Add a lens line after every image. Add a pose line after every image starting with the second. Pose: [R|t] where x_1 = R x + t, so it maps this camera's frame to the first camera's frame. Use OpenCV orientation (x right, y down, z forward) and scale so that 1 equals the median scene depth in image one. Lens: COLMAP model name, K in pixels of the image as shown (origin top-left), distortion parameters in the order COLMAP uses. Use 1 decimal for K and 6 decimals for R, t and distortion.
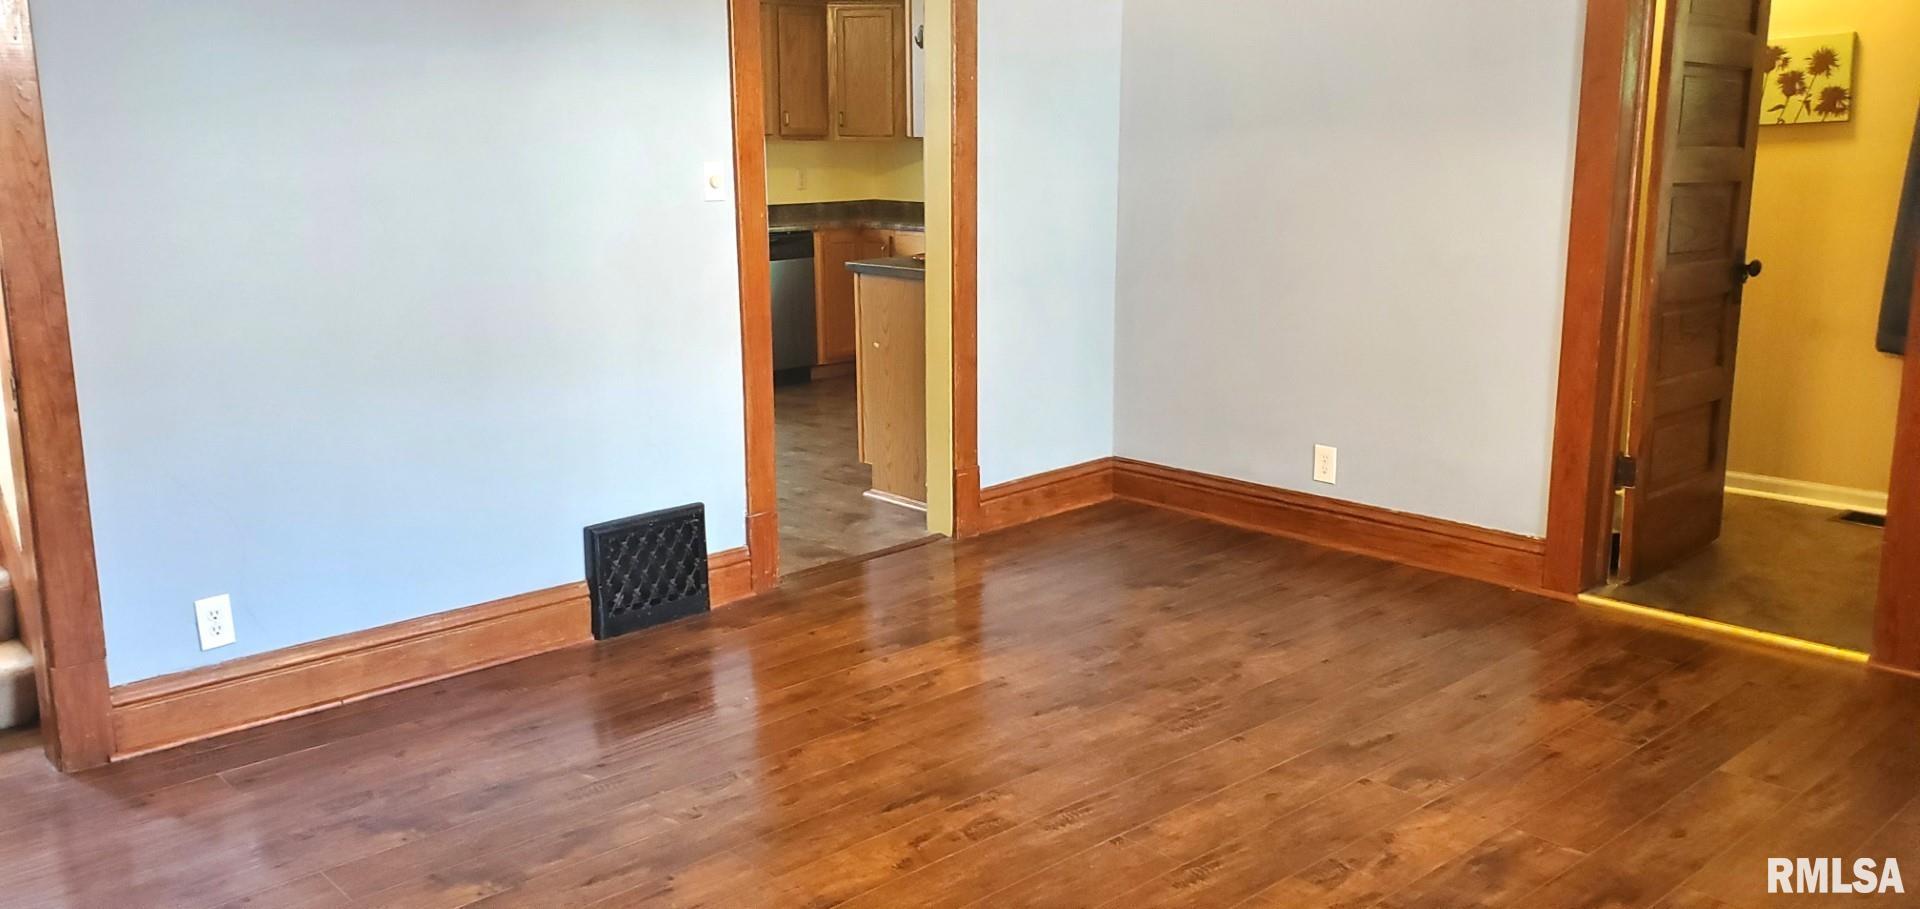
lens RADIAL K [[1483.9, 0, 939.0], [0, 1483.9, 388.0], [0, 0, 1]] dist [0.076196, -0.067057]
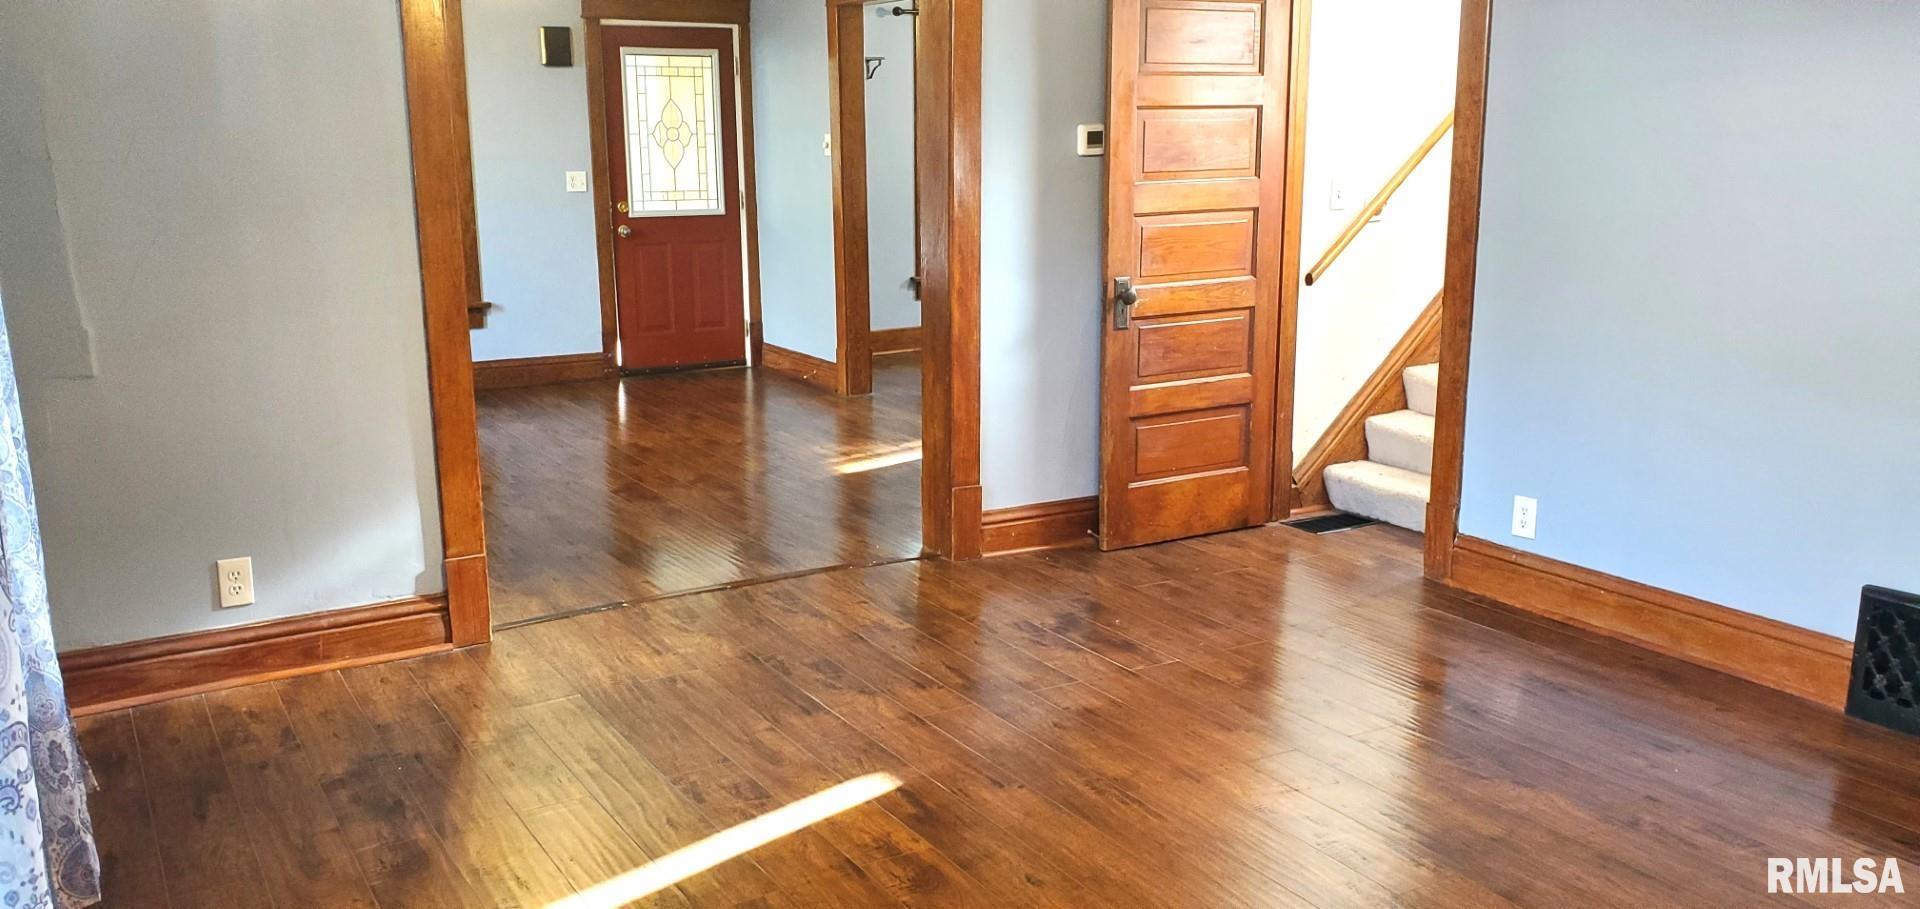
lens RADIAL K [[1483.9, 0, 947.7], [0, 1483.9, 438.4], [0, 0, 1]] dist [0.076196, -0.067057]
pose [[-0.184948, 0.208756, -0.960320, 0.744523], [-0.155909, 0.958570, 0.238402, -0.122942], [0.970302, 0.193815, -0.144738, 0.645719]]
